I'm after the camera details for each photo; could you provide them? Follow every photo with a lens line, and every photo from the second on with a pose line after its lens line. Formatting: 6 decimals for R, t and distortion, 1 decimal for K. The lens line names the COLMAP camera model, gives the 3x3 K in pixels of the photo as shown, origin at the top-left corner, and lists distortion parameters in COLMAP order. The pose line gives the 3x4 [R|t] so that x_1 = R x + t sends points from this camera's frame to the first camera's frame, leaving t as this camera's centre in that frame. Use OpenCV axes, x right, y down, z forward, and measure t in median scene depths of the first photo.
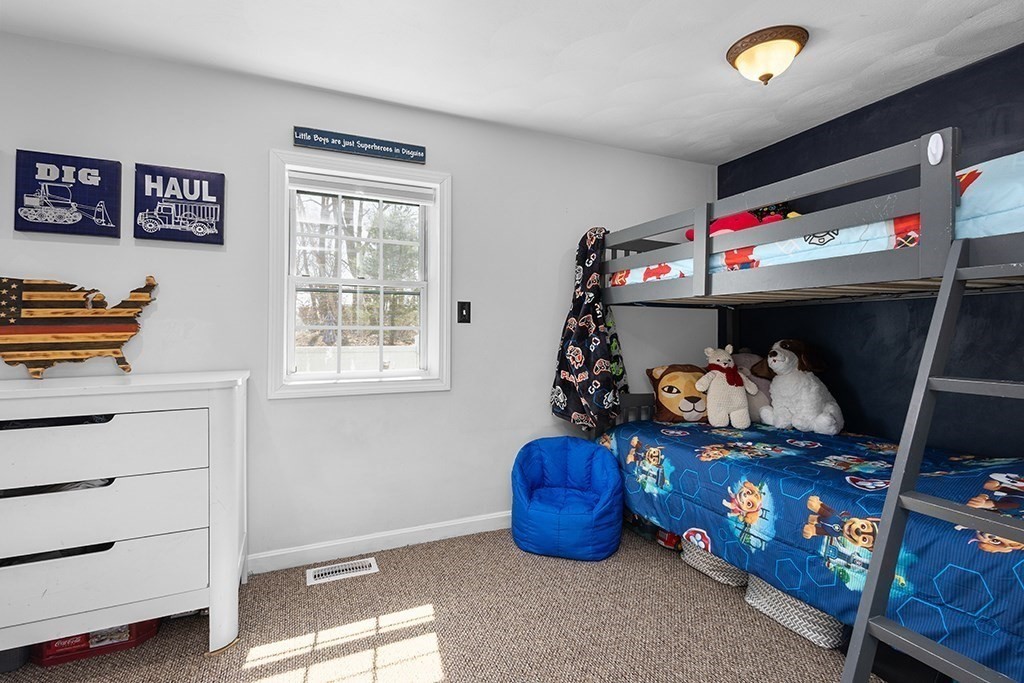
lens RADIAL K [[473.4, 0, 513.4], [0, 473.4, 329.9], [0, 0, 1]] dist [0.002631, 0.000191]
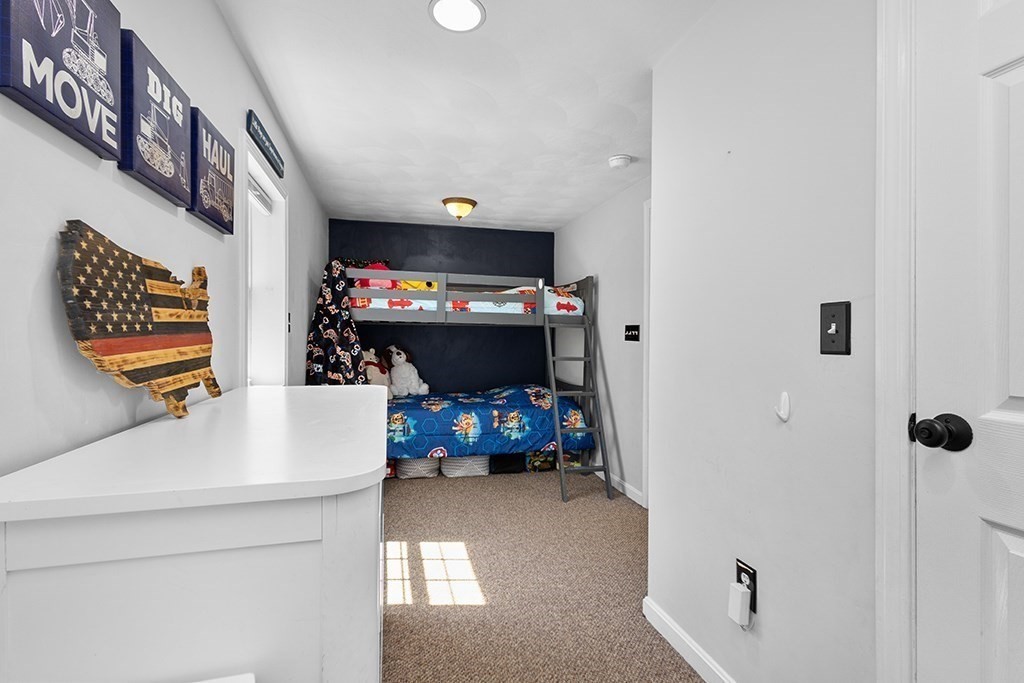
lens RADIAL K [[468.7, 0, 512.0], [0, 468.7, 341.5], [0, 0, 1]] dist [0.000831, 0.000003]
pose [[0.185531, -0.001471, 0.982637, -1.428498], [-0.017858, 0.999829, 0.004868, -0.011013], [-0.982476, -0.018451, 0.185473, 0.403117]]
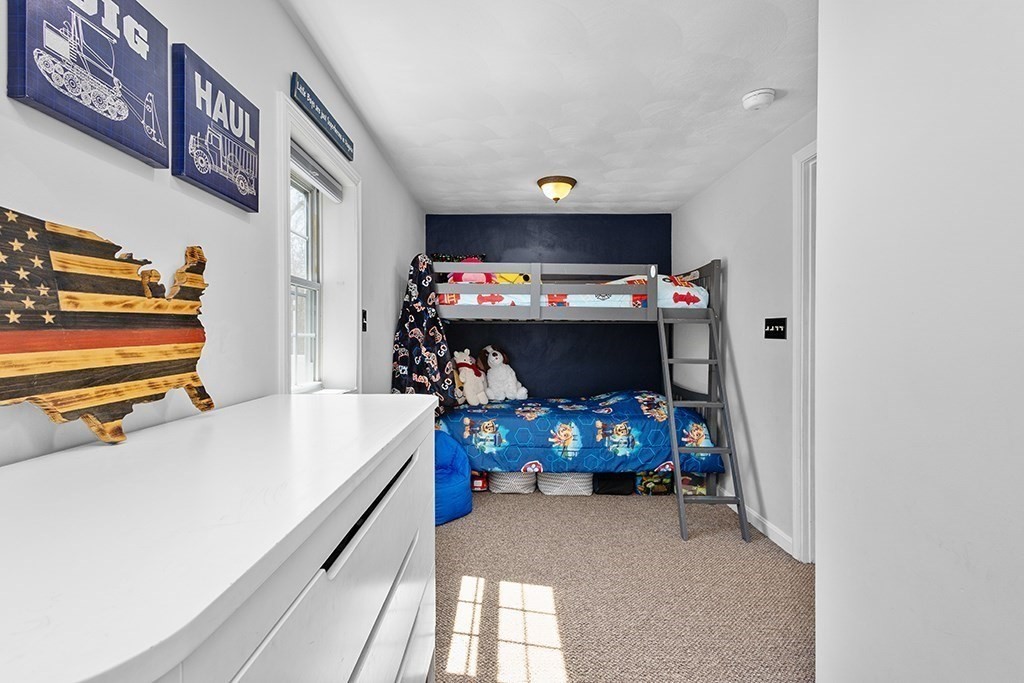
lens RADIAL K [[467.6, 0, 515.7], [0, 467.6, 341.3], [0, 0, 1]] dist [0.002822, -0.000093]
pose [[0.413354, -0.001196, 0.910570, -1.161824], [-0.011638, 0.999911, 0.006596, -0.005487], [-0.910496, -0.013323, 0.413303, 0.411597]]
